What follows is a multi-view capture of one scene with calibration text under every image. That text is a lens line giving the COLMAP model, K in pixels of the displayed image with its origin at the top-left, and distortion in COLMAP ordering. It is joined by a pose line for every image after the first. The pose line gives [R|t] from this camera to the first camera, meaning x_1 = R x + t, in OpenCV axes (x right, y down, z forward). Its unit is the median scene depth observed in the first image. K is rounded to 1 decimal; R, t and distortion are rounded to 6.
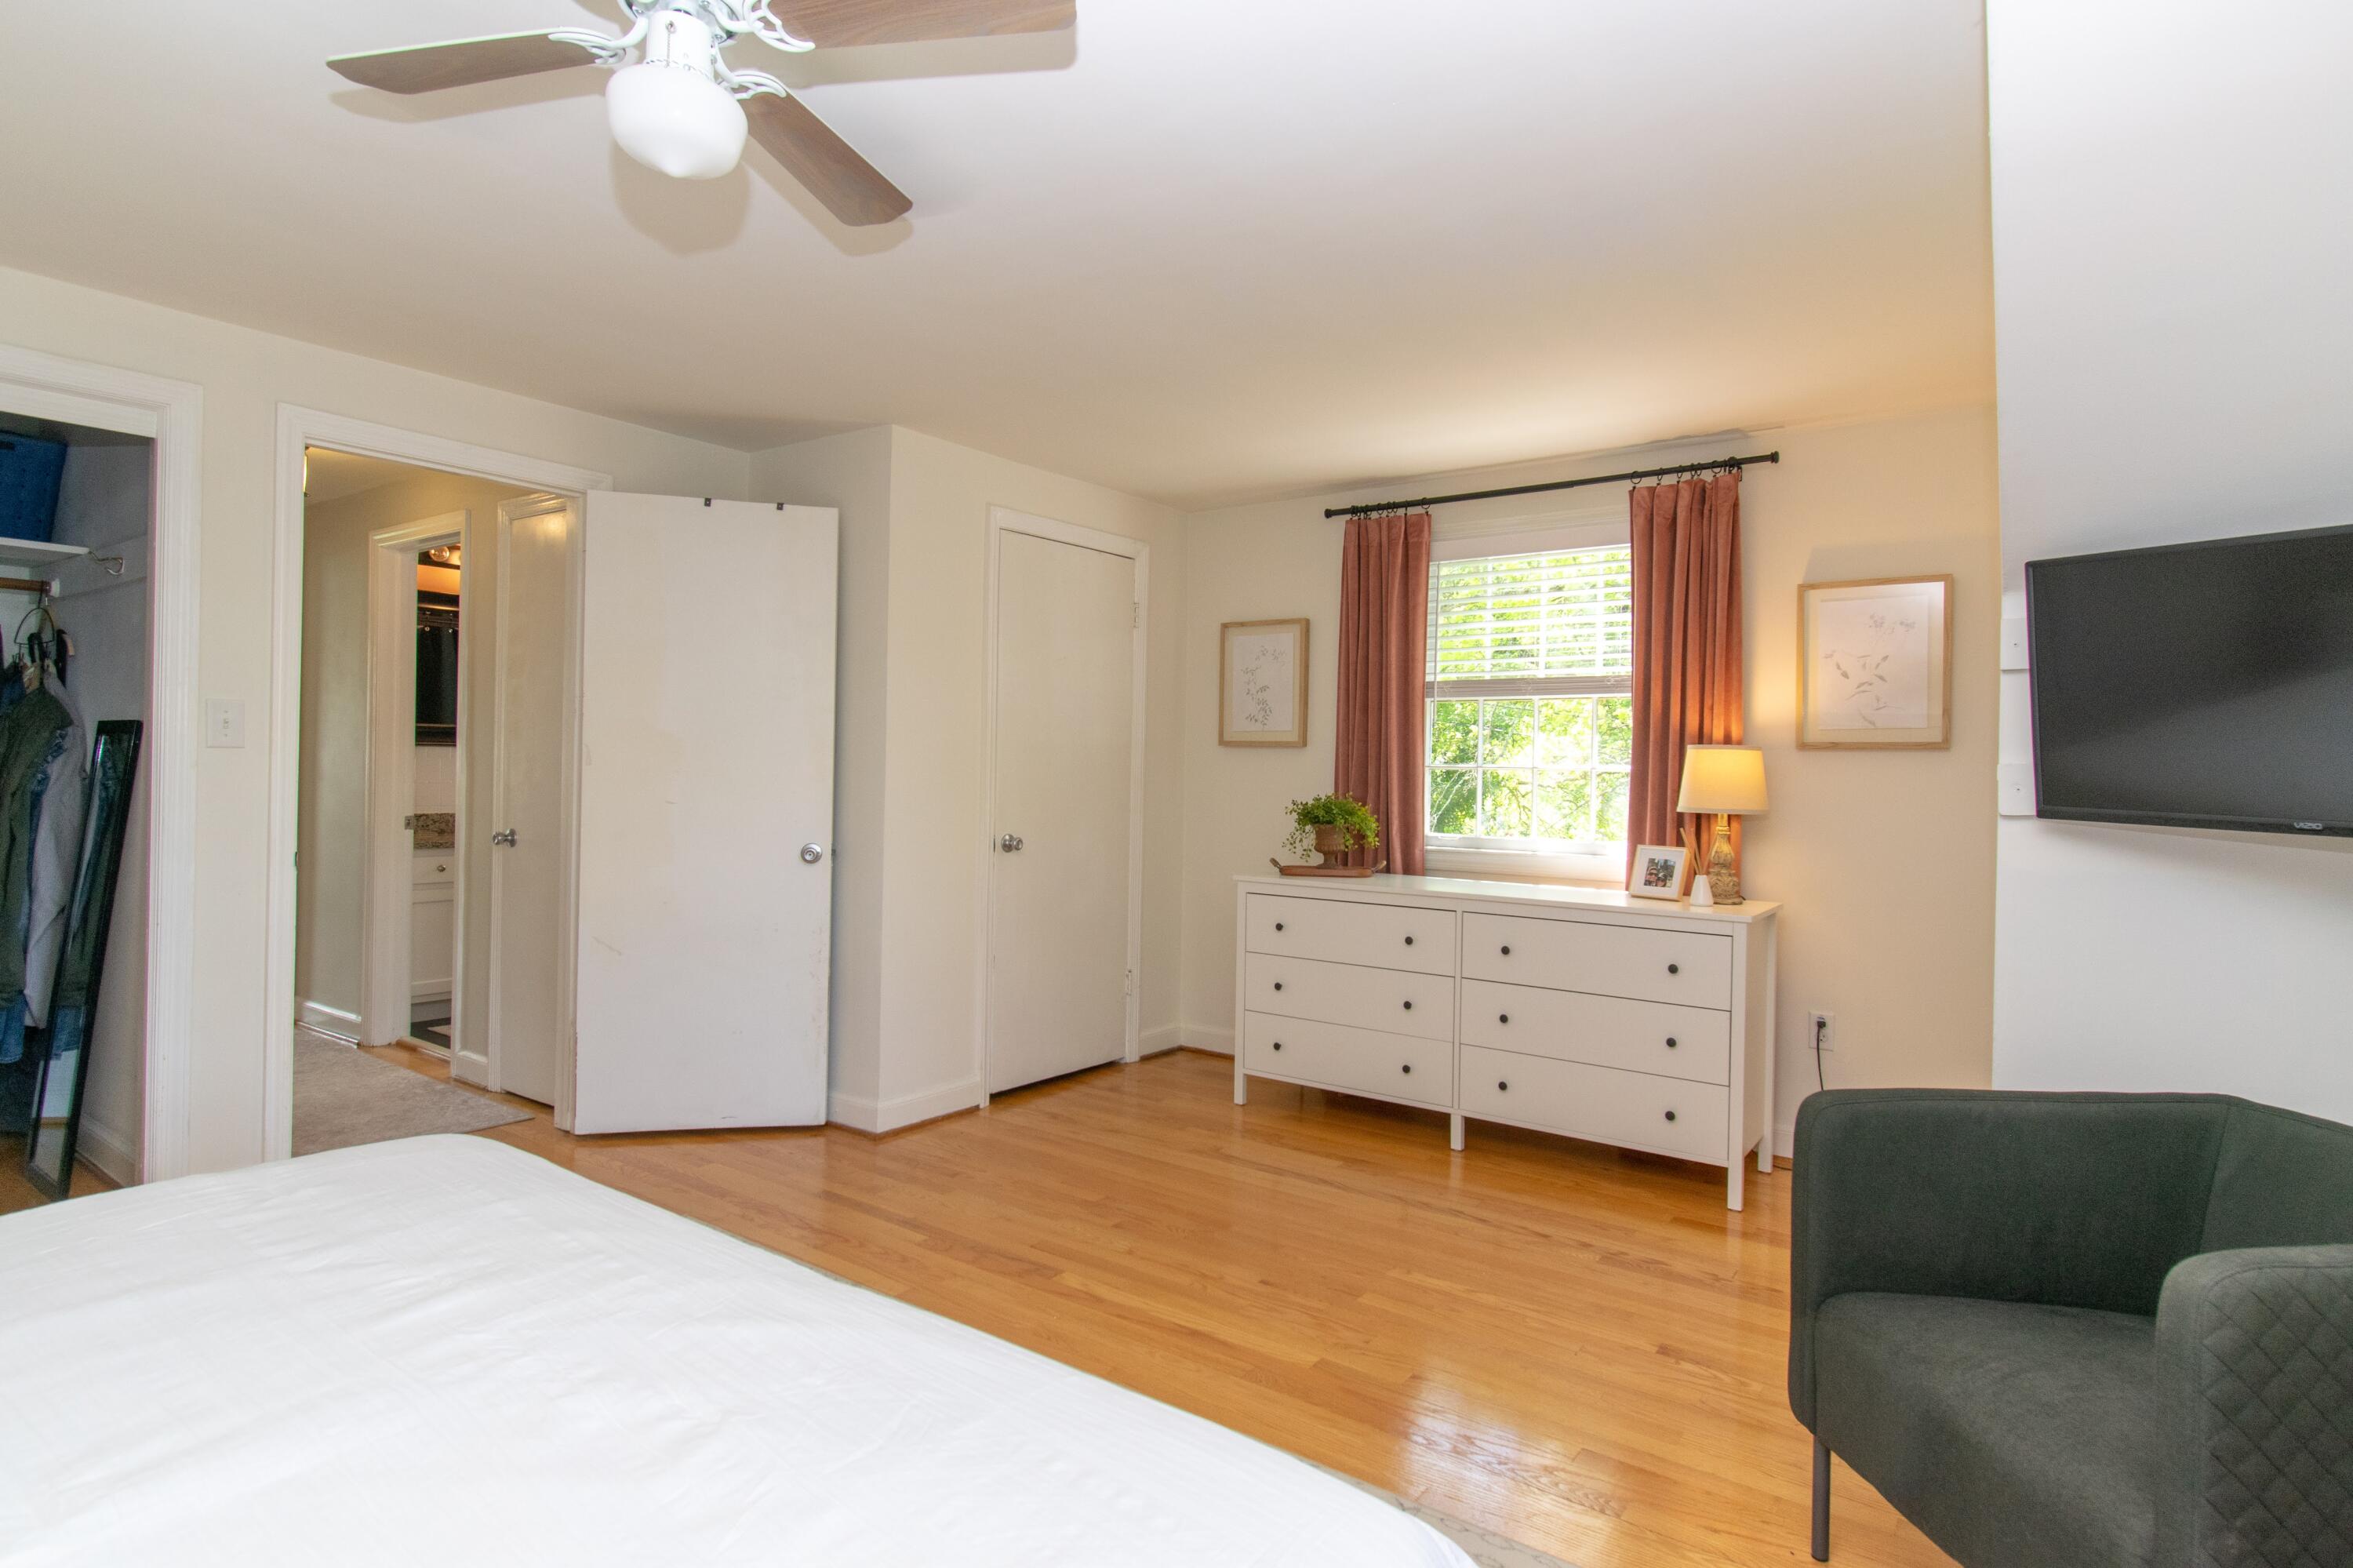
lens RADIAL K [[1215.8, 0, 1177.3], [0, 1215.8, 772.1], [0, 0, 1]] dist [0.006573, 0.000017]
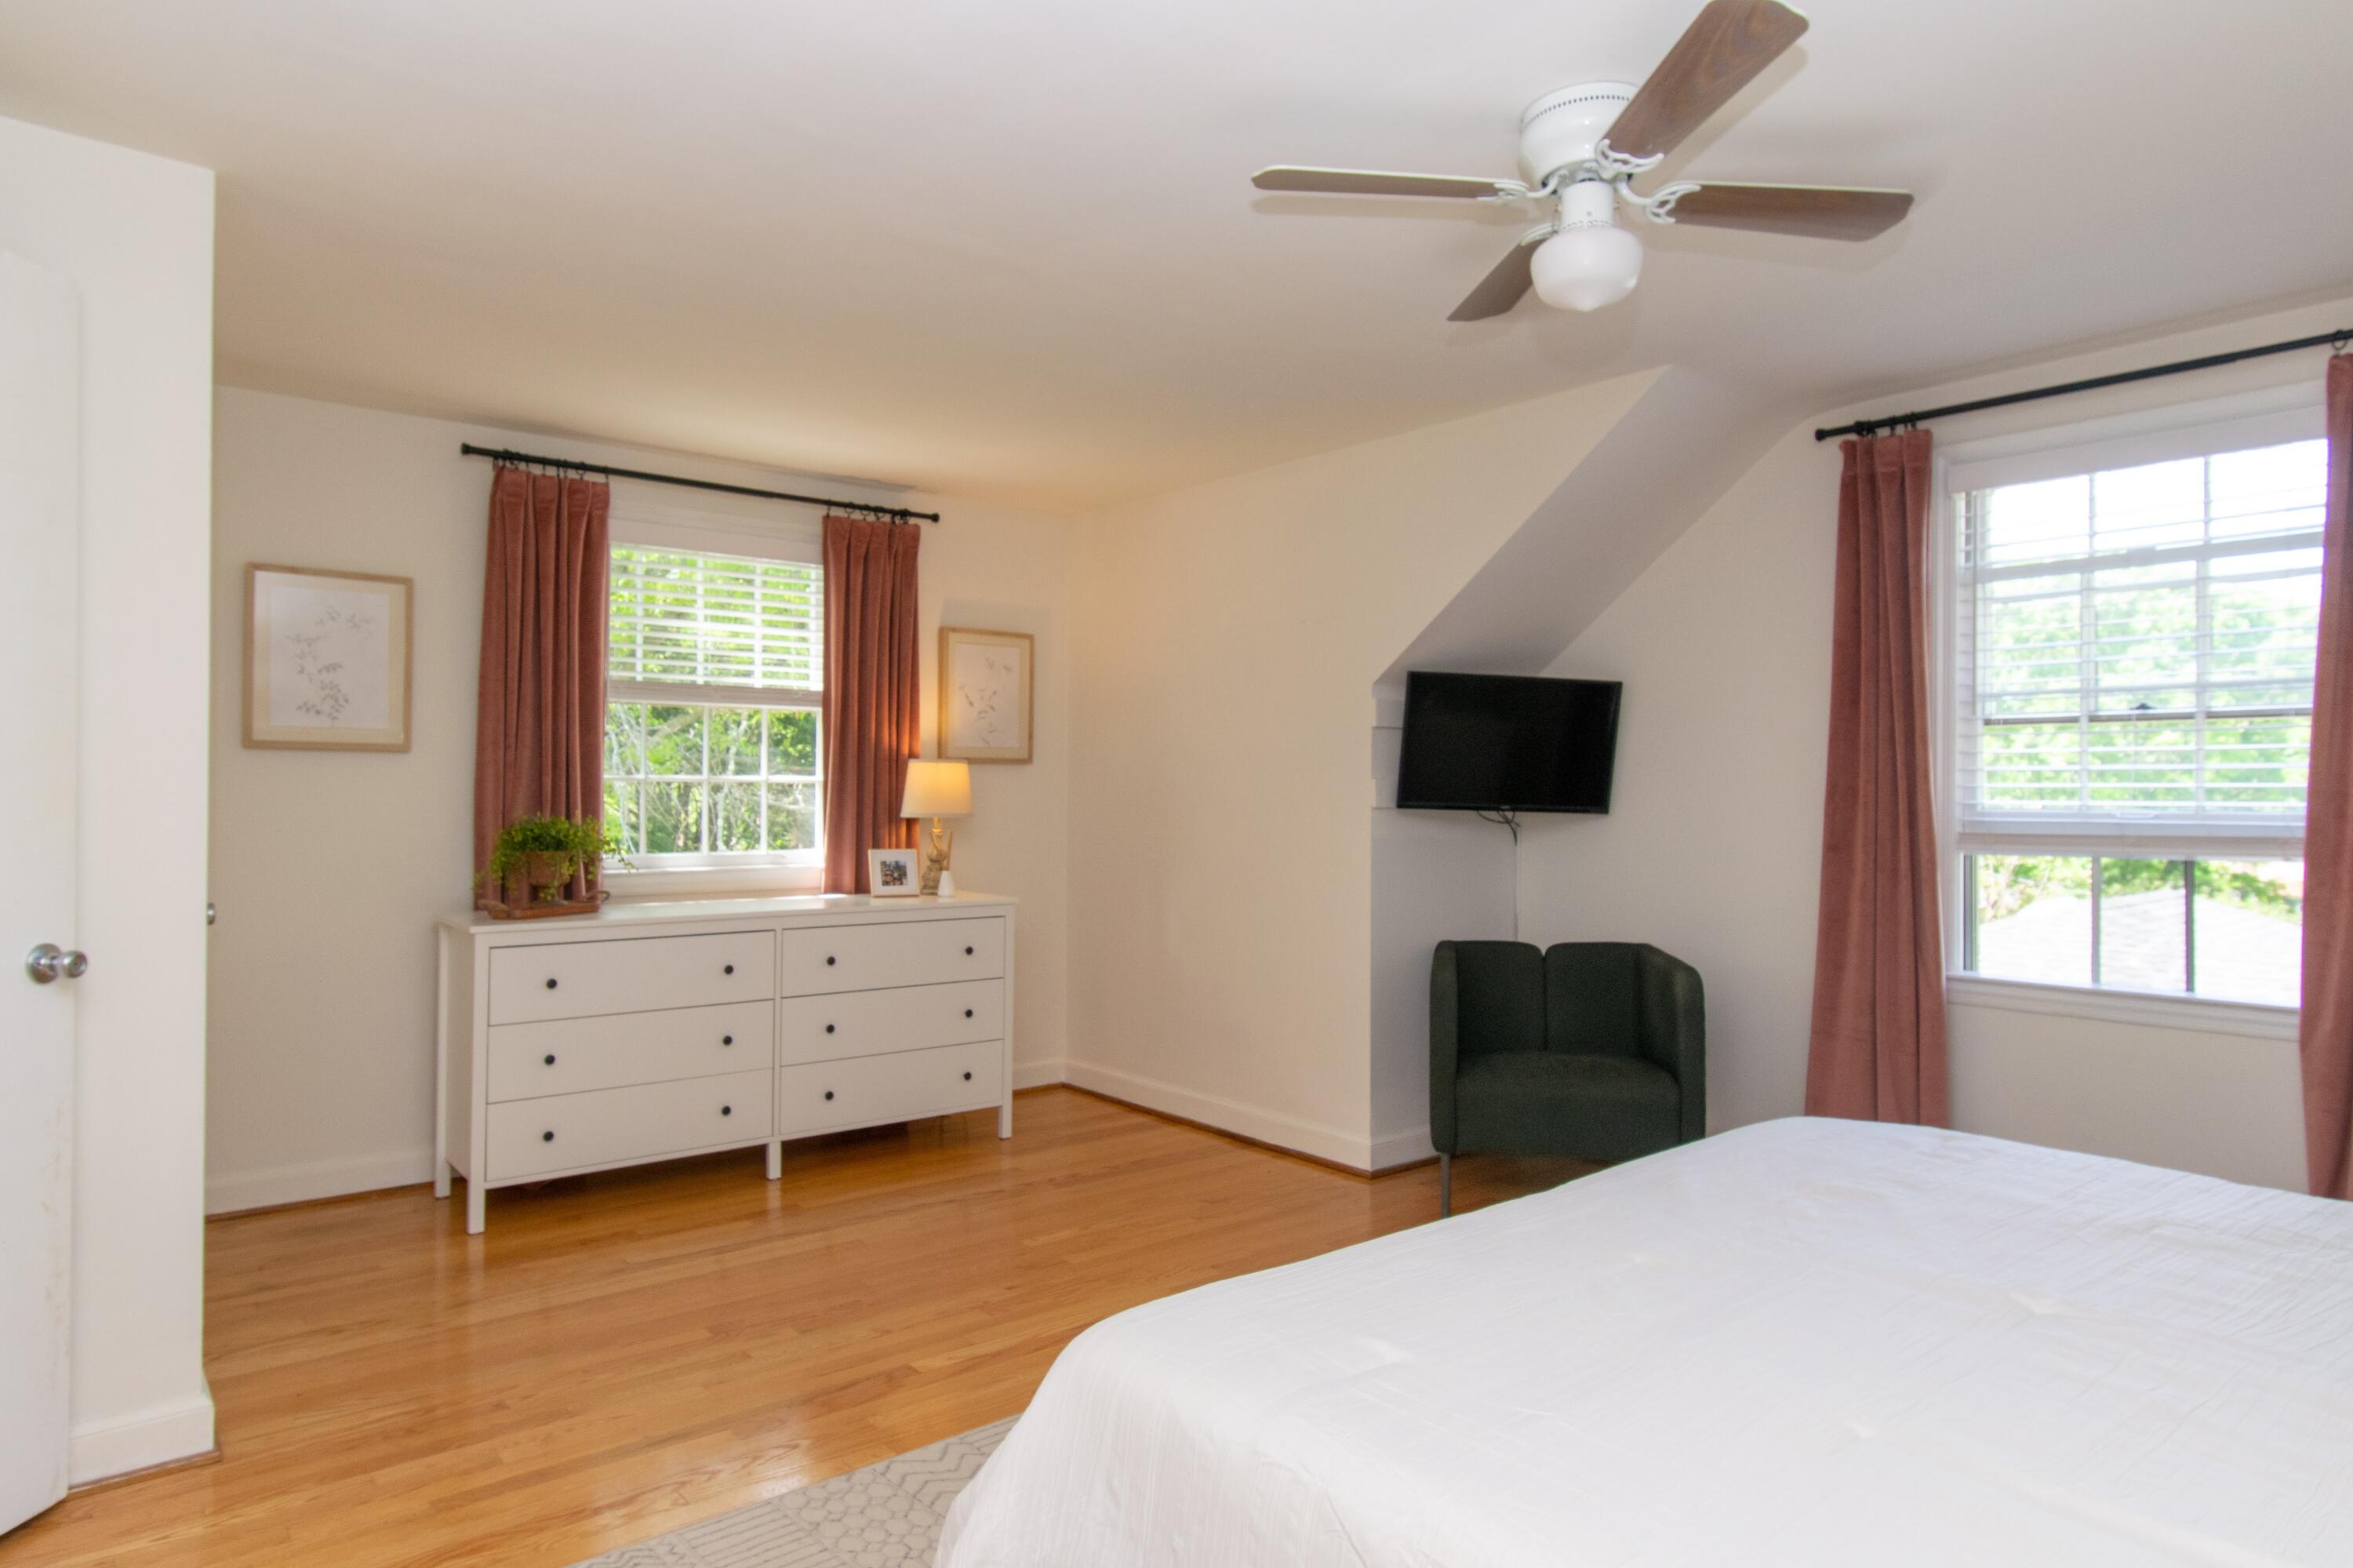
lens RADIAL K [[1367.3, 0, 1182.4], [0, 1367.3, 779.1], [0, 0, 1]] dist [0.000817, -0.007390]
pose [[0.258278, -0.006054, 0.966052, -0.720215], [0.002059, 0.999982, 0.005716, -0.009585], [-0.966068, 0.000513, 0.258286, 0.408999]]
